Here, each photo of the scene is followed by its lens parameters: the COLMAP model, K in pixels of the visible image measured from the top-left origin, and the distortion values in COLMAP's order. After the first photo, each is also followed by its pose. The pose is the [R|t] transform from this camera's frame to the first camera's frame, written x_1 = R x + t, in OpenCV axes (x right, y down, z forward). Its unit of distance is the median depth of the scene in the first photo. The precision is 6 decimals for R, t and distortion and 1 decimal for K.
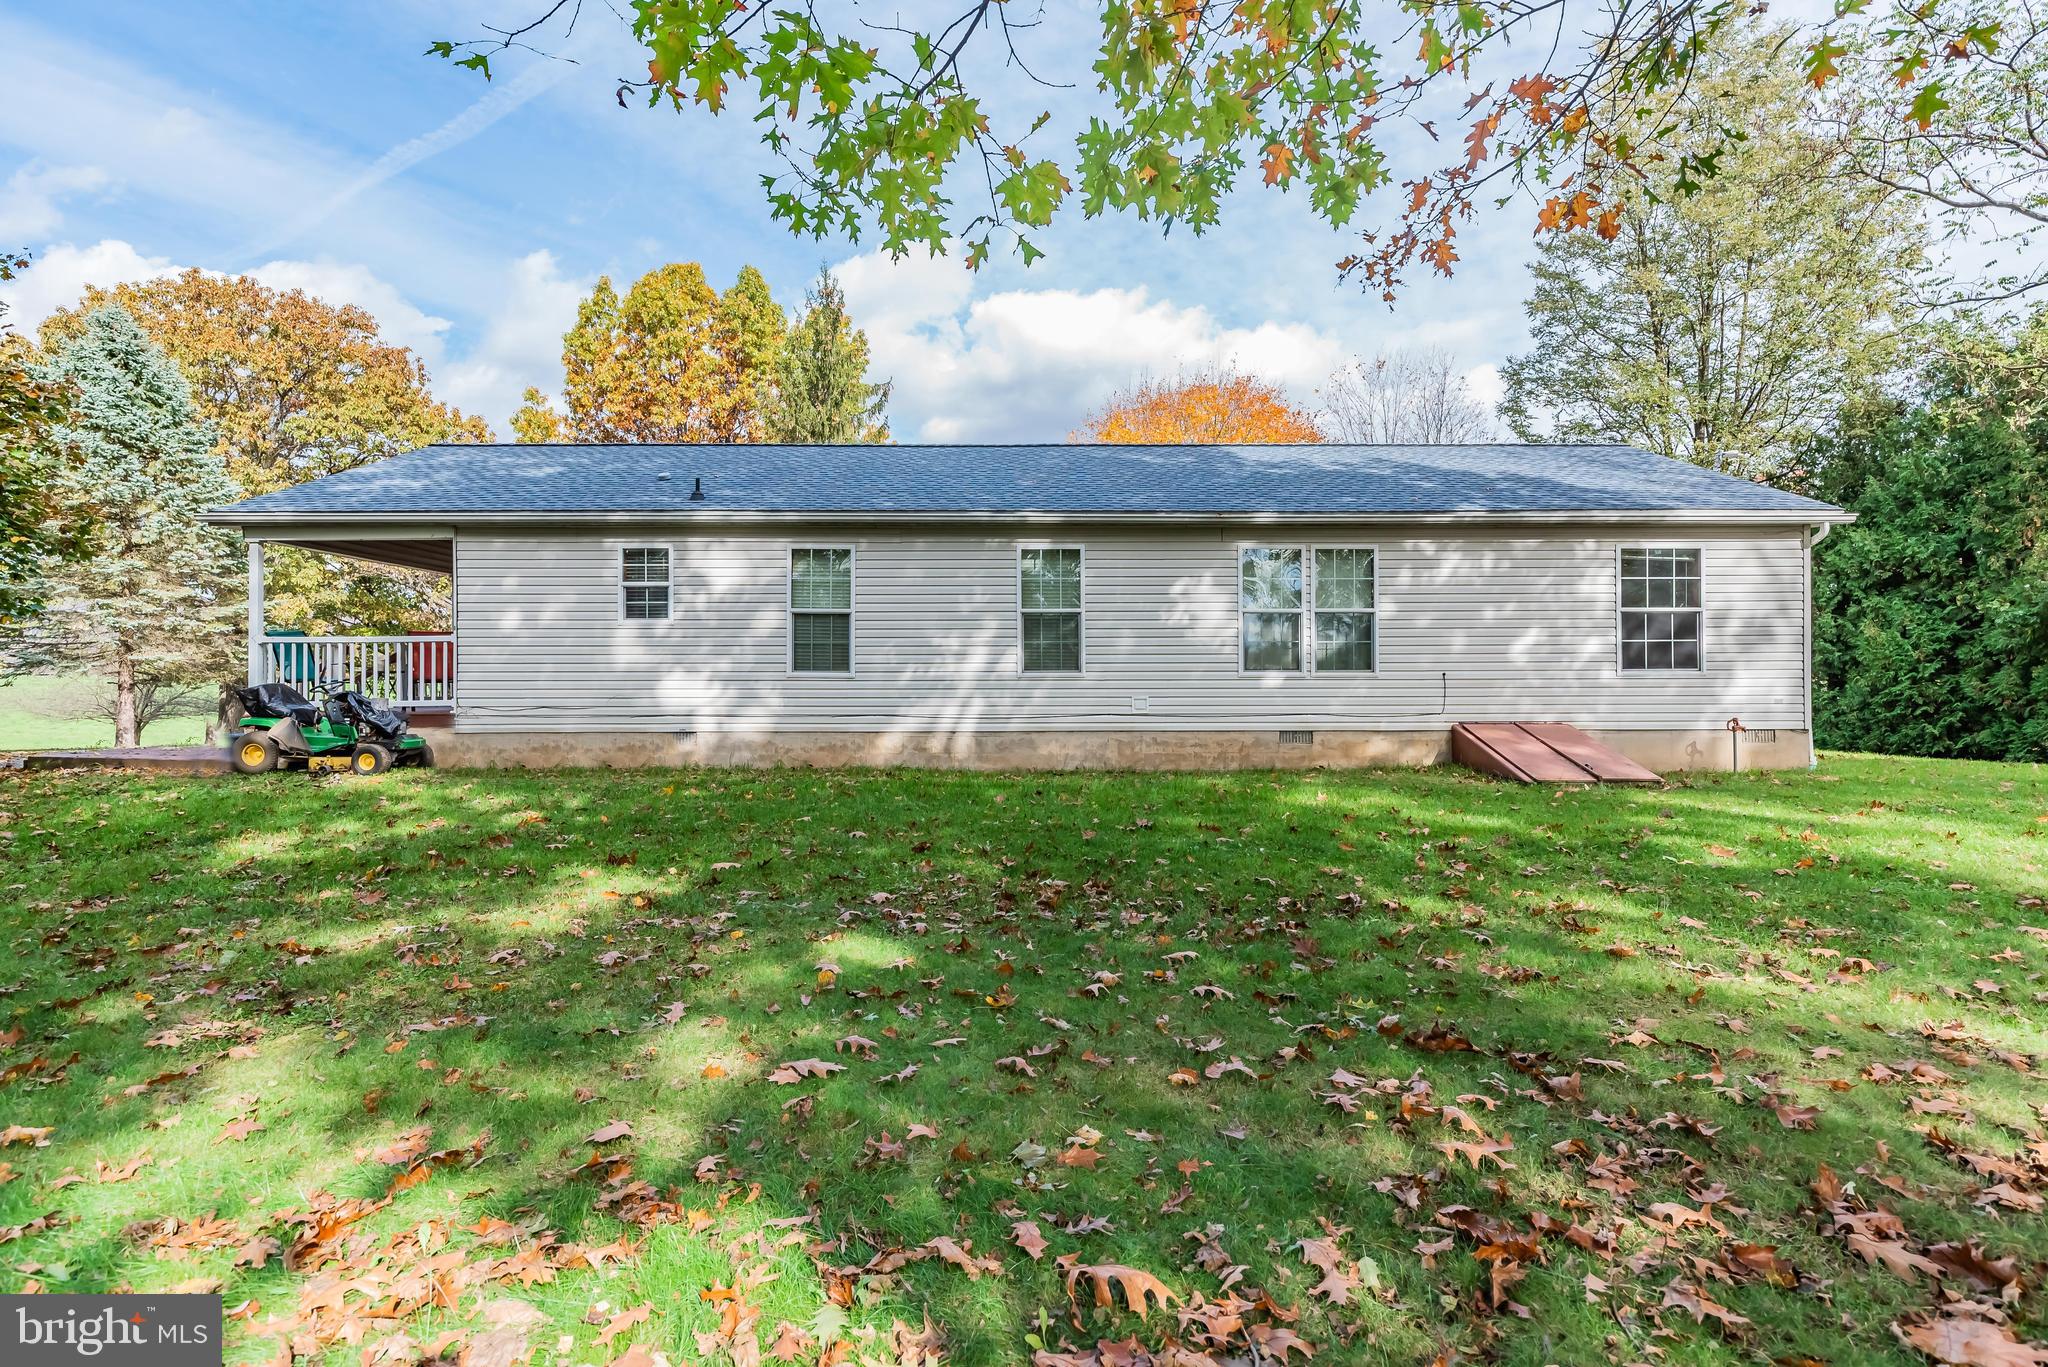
lens RADIAL K [[1007.0, 0, 1033.8], [0, 1007.0, 673.9], [0, 0, 1]] dist [0.001063, 0.000540]
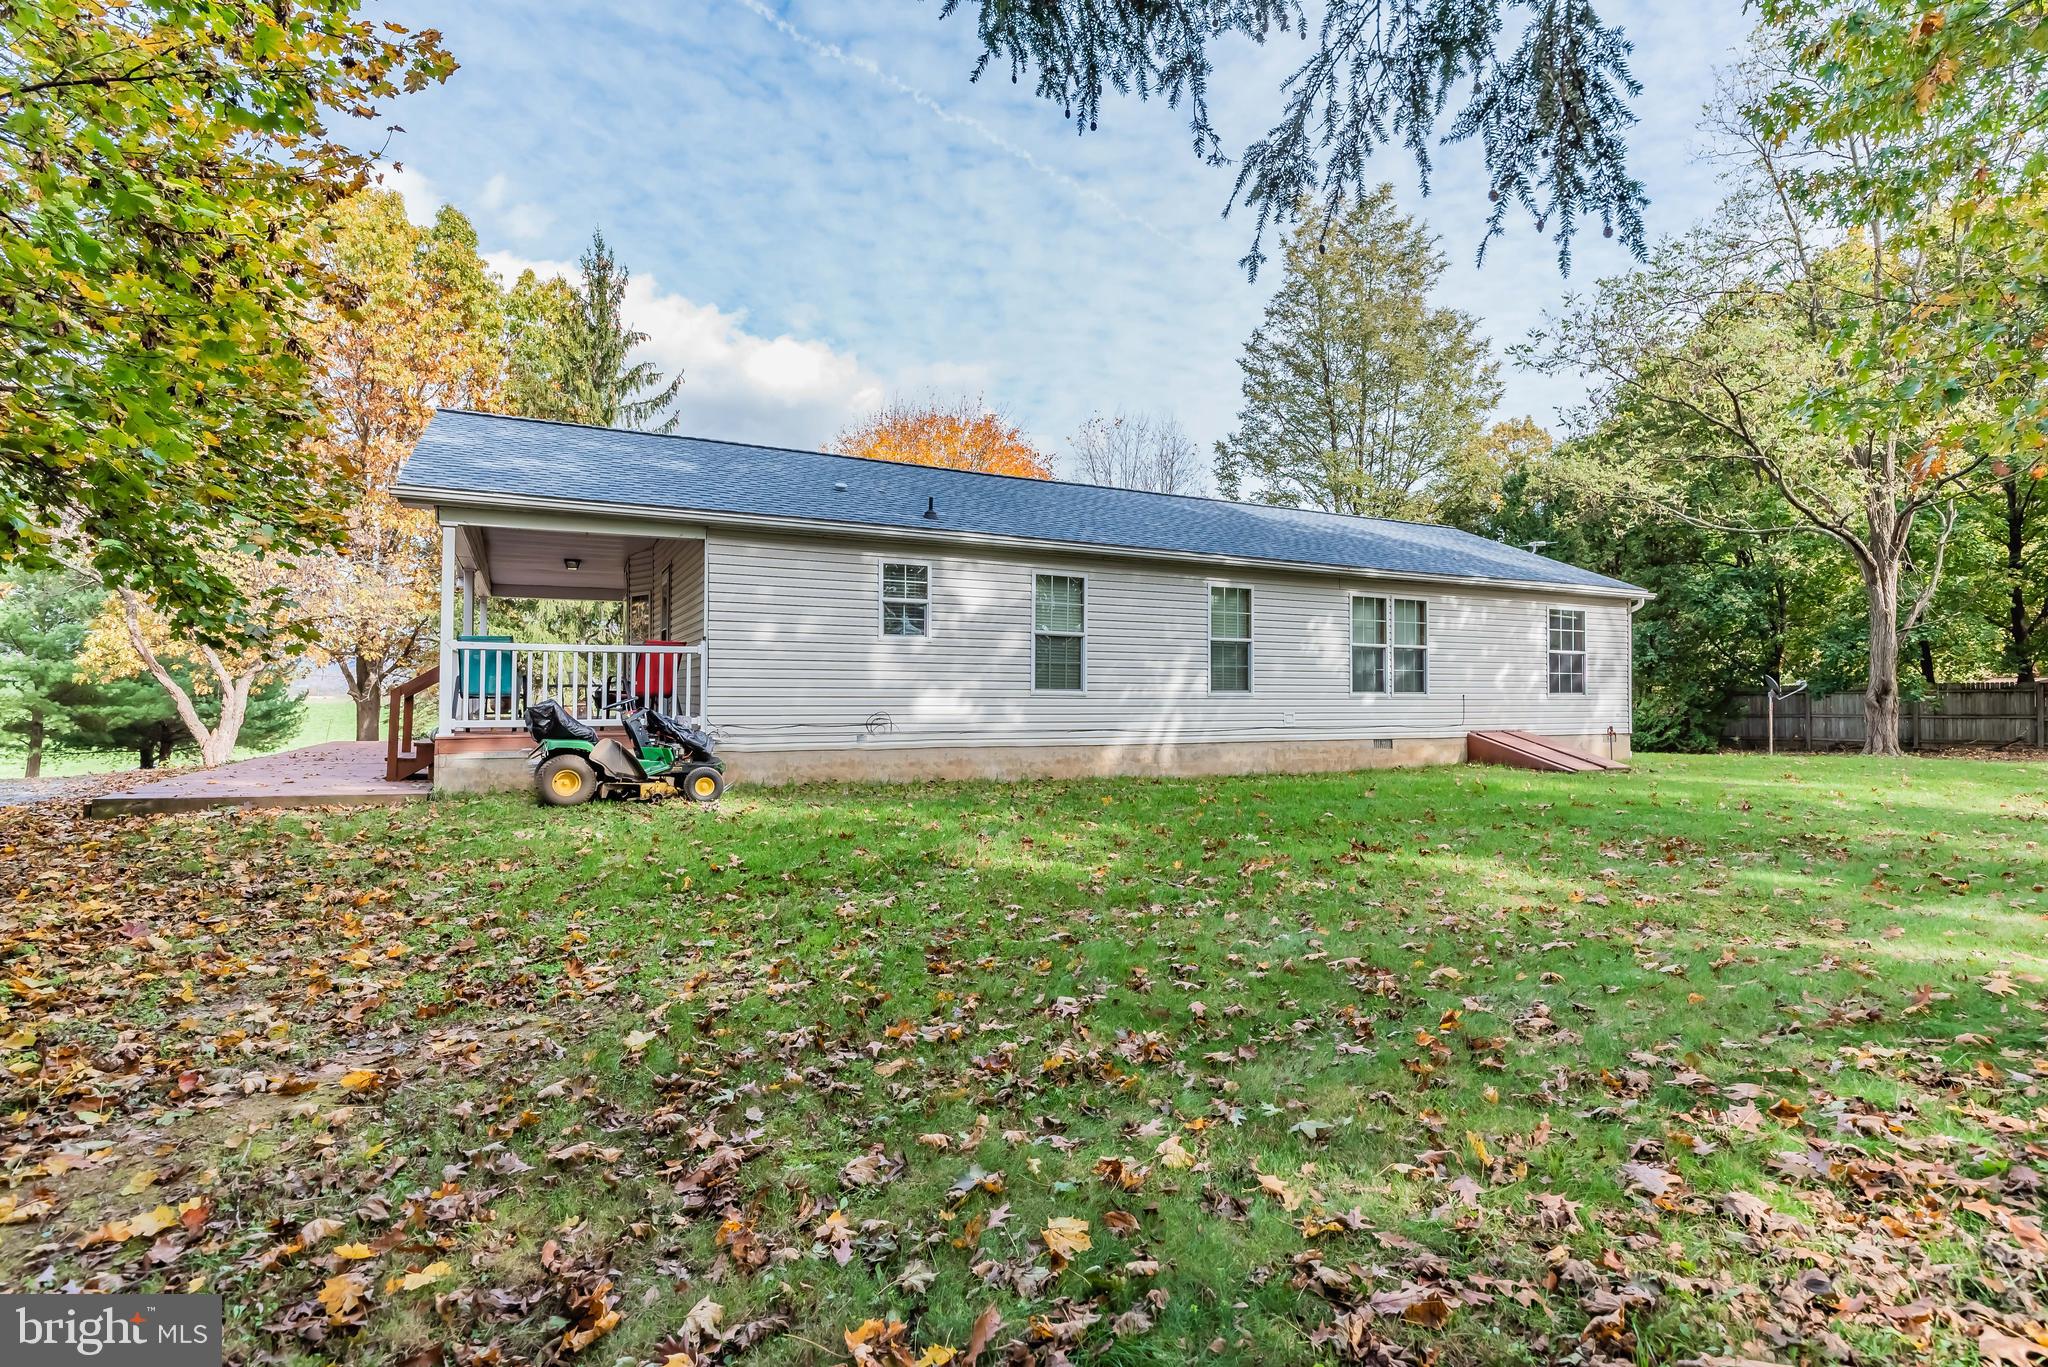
lens RADIAL K [[1007.0, 0, 1027.2], [0, 1007.0, 691.3], [0, 0, 1]] dist [0.001063, 0.000540]
pose [[0.892088, 0.007799, 0.451795, -0.726826], [-0.009112, 0.999958, 0.000731, -0.001353], [-0.451771, -0.004768, 0.892121, 0.055457]]
